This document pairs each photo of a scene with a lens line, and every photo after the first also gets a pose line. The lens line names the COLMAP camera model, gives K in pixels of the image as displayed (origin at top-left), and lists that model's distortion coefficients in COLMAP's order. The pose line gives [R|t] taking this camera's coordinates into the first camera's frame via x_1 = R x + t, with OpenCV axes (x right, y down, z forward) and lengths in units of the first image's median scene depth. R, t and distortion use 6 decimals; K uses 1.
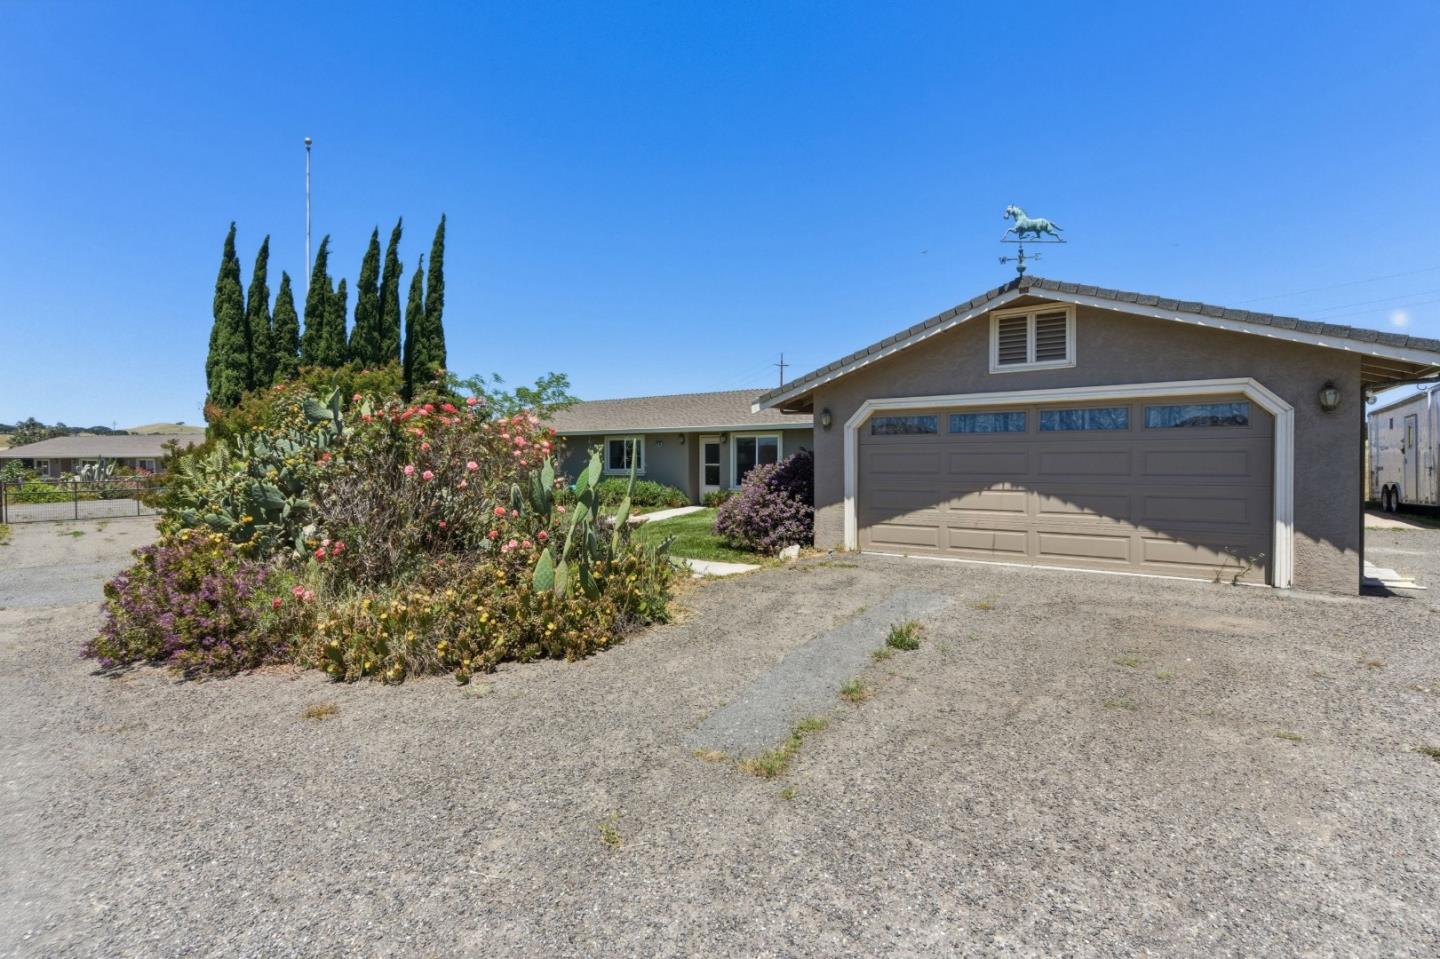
lens RADIAL K [[660.5, 0, 720.0], [0, 660.5, 479.5], [0, 0, 1]] dist [-0.000054, -0.000098]
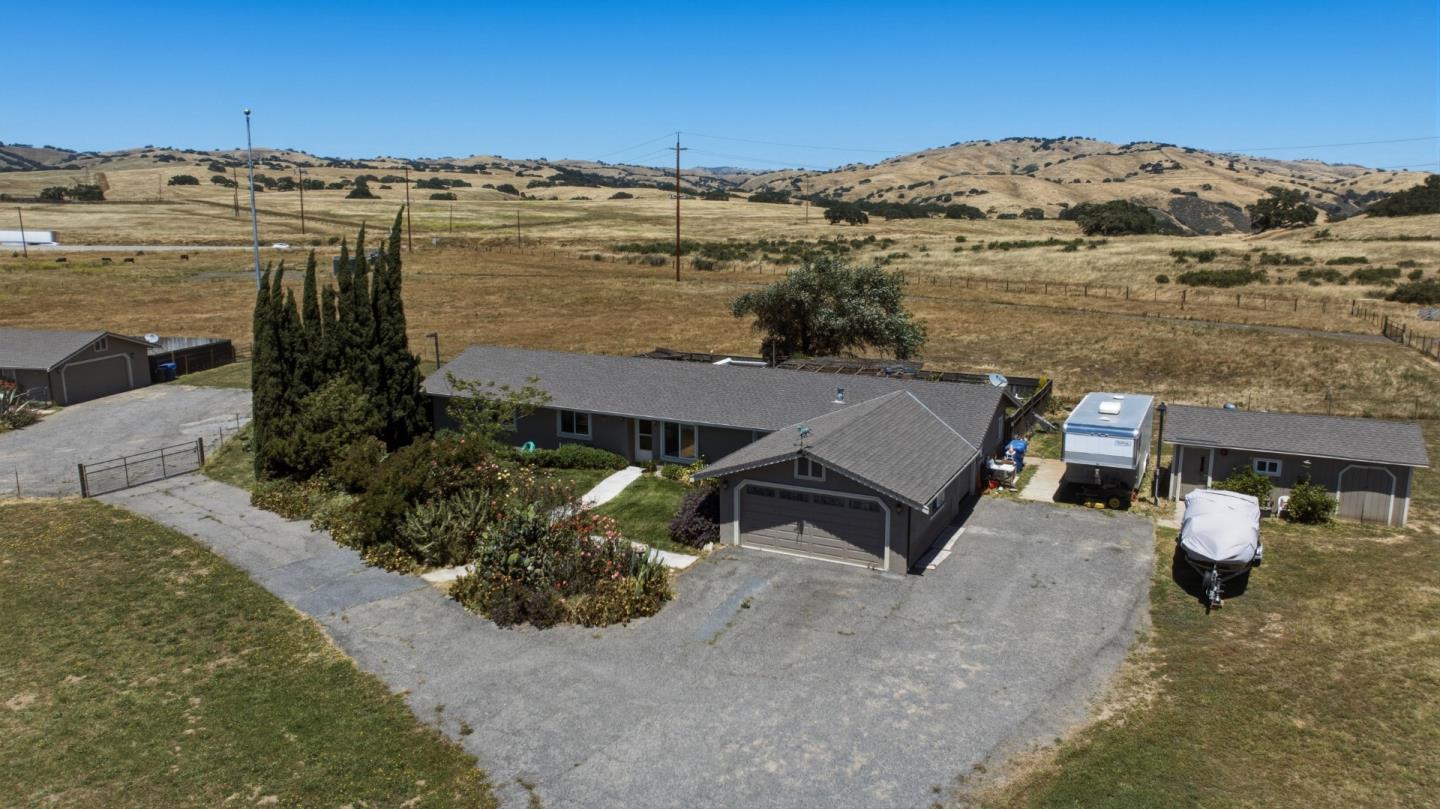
lens RADIAL K [[1026.8, 0, 720.0], [0, 1026.8, 404.5], [0, 0, 1]] dist [-0.037848, -0.001166]
pose [[0.989881, -0.028518, 0.139003, -0.302169], [0.003012, 0.983599, 0.180343, -0.934926], [-0.141867, -0.178100, 0.973732, -2.132289]]
